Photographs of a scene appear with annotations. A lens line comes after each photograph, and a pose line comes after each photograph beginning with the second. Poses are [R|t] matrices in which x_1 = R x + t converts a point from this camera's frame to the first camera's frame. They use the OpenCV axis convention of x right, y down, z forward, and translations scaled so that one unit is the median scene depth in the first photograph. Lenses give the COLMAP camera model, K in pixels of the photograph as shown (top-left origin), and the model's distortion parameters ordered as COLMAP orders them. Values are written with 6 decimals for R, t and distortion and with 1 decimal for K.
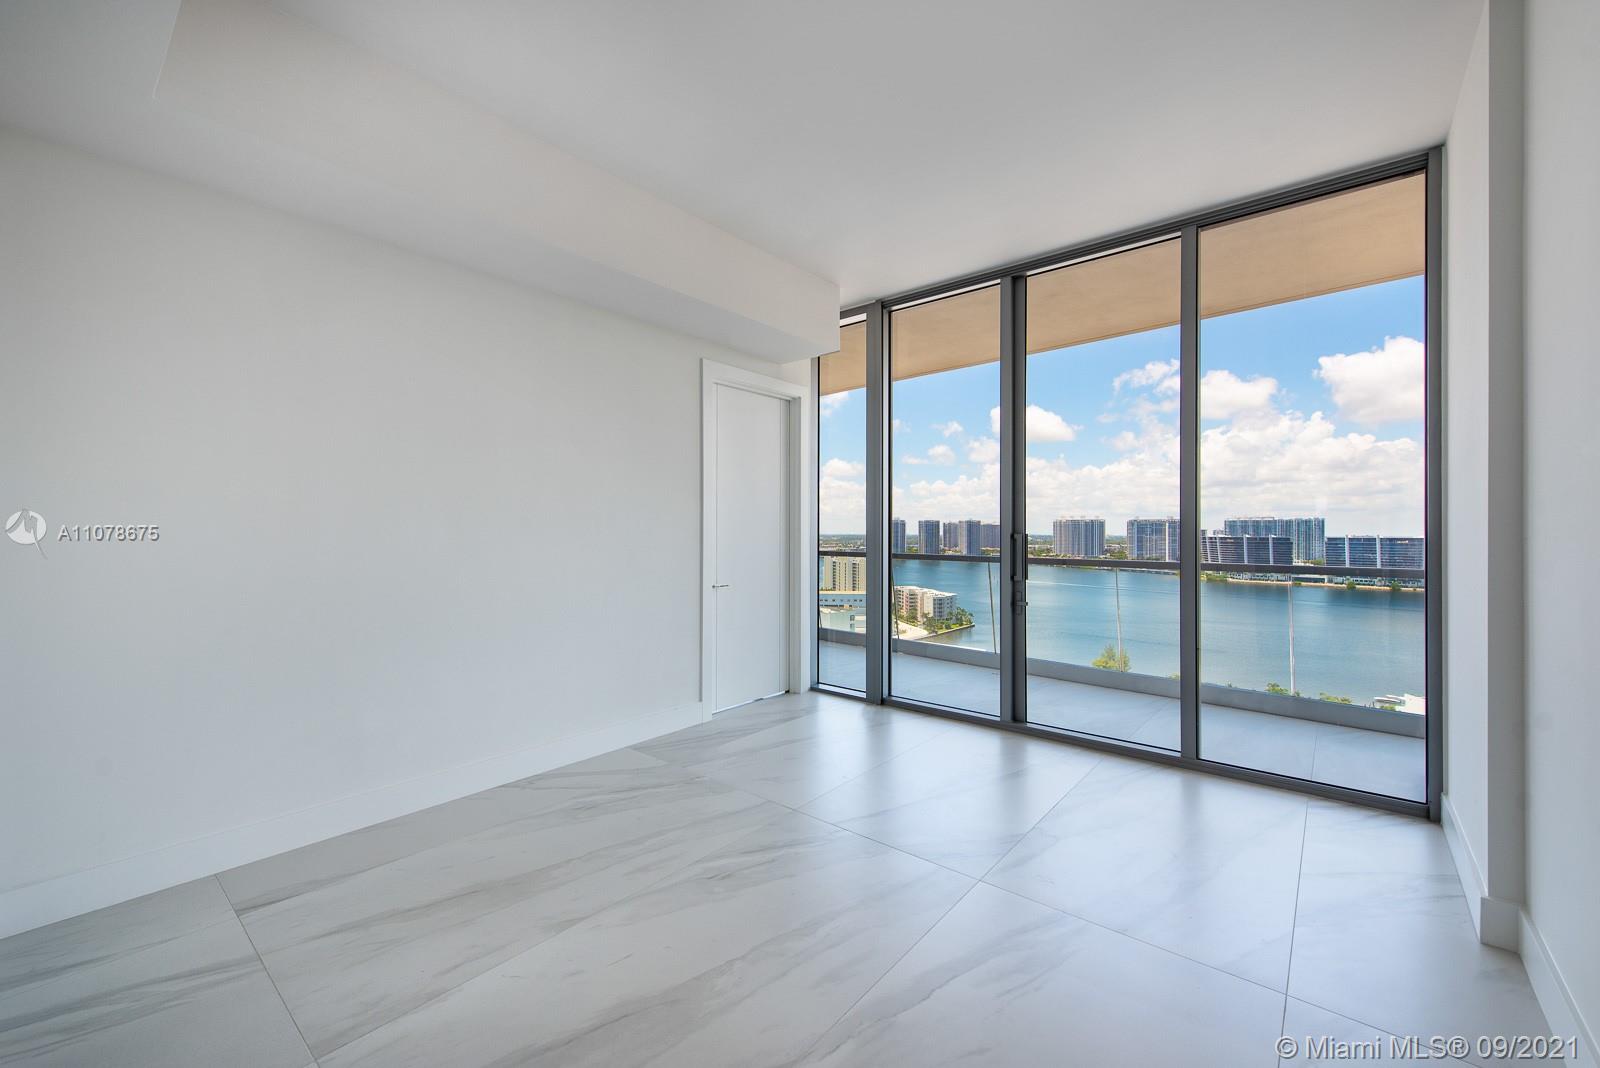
lens RADIAL K [[636.9, 0, 795.8], [0, 636.9, 531.5], [0, 0, 1]] dist [0.025331, 0.000131]
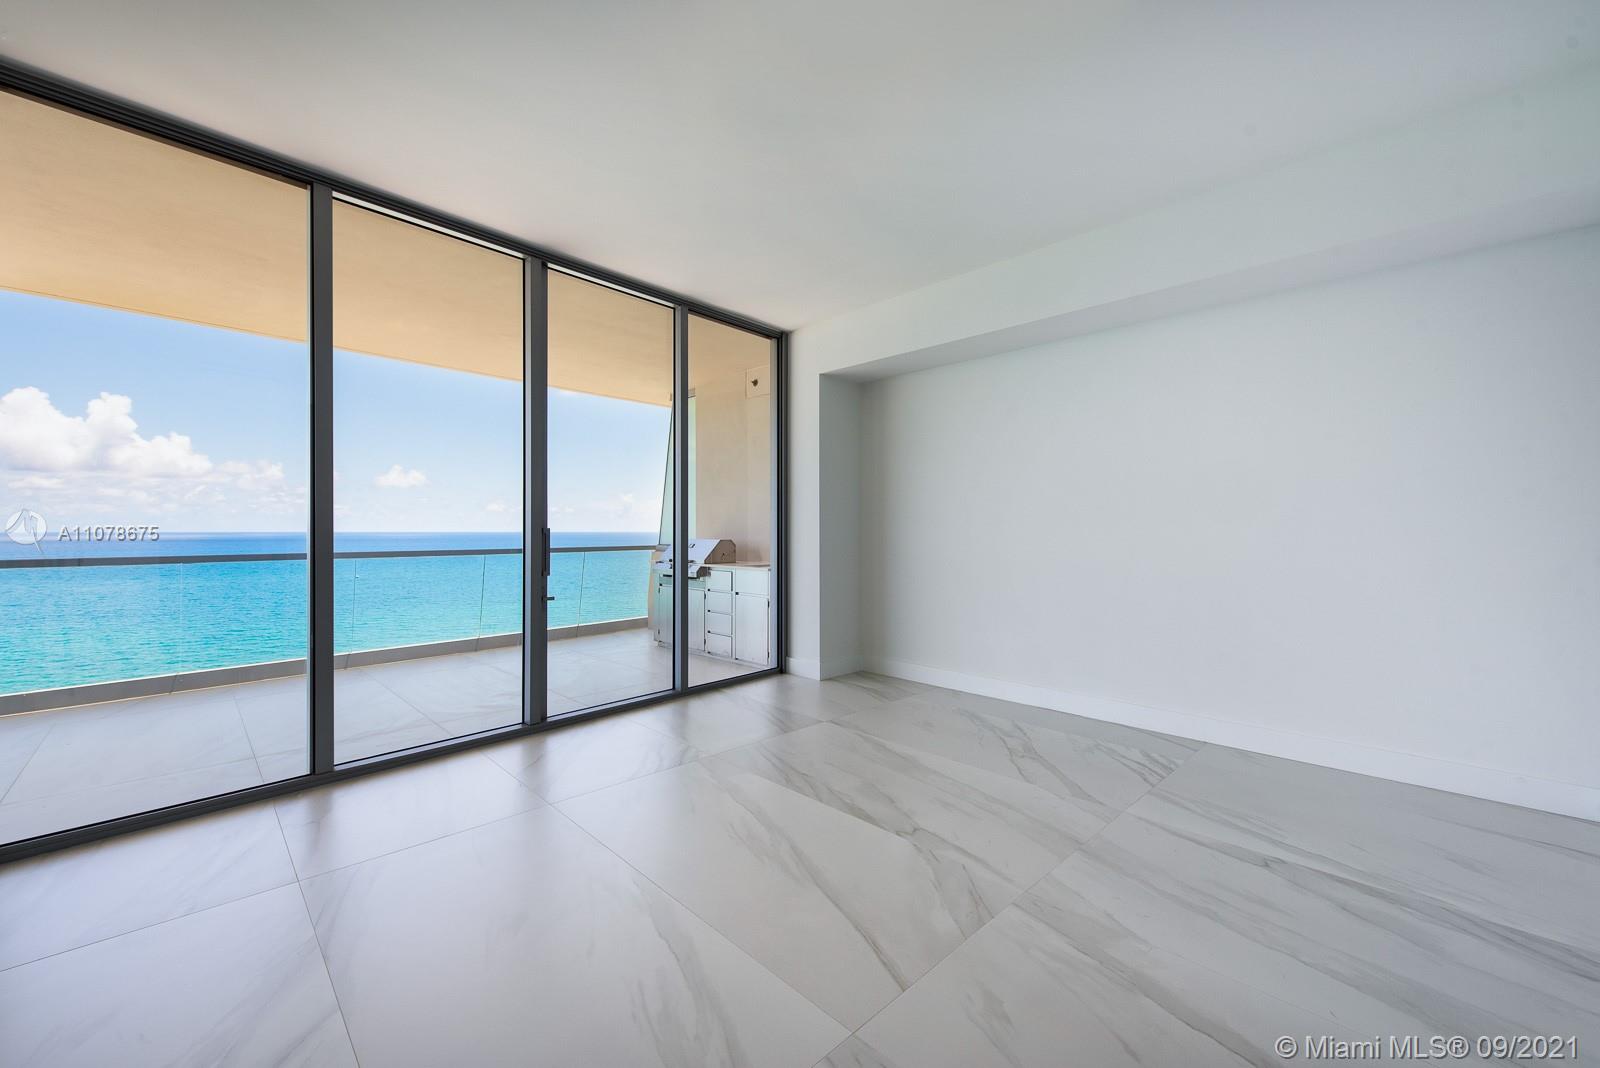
lens RADIAL K [[636.9, 0, 828.1], [0, 636.9, 533.8], [0, 0, 1]] dist [0.025331, 0.000131]
pose [[0.036705, -0.006792, 0.999303, -0.728308], [-0.009669, 0.999928, 0.007152, 0.001420], [-0.999279, -0.009925, 0.036637, 0.631125]]
